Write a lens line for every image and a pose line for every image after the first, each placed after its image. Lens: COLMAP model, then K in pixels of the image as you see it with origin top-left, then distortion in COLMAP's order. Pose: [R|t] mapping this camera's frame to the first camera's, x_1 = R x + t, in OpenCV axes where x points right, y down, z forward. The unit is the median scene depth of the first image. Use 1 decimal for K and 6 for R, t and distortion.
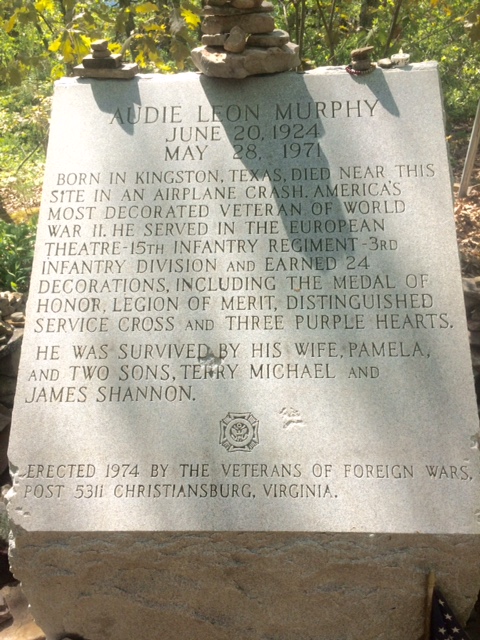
lens RADIAL K [[534.0, 0, 240.0], [0, 534.0, 320.0], [0, 0, 1]] dist [0.045611, -0.001809]
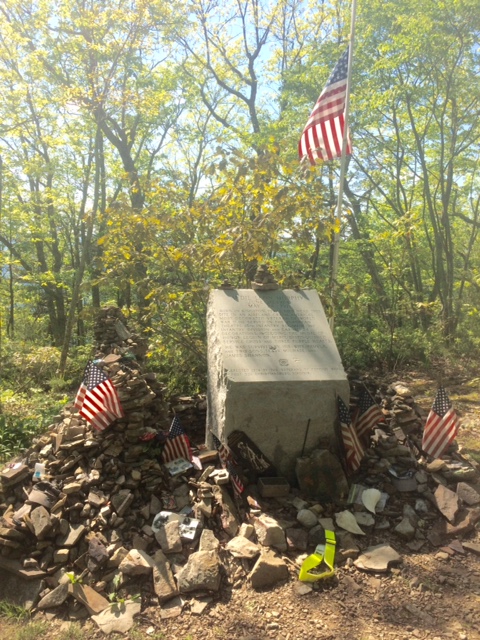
lens RADIAL K [[534.0, 0, 240.0], [0, 534.0, 320.0], [0, 0, 1]] dist [0.045611, -0.001809]
pose [[0.976823, 0.034578, 0.211235, -1.019260], [0.075387, 0.868055, -0.490711, 1.630856], [-0.200331, 0.495263, 0.845330, -2.099506]]
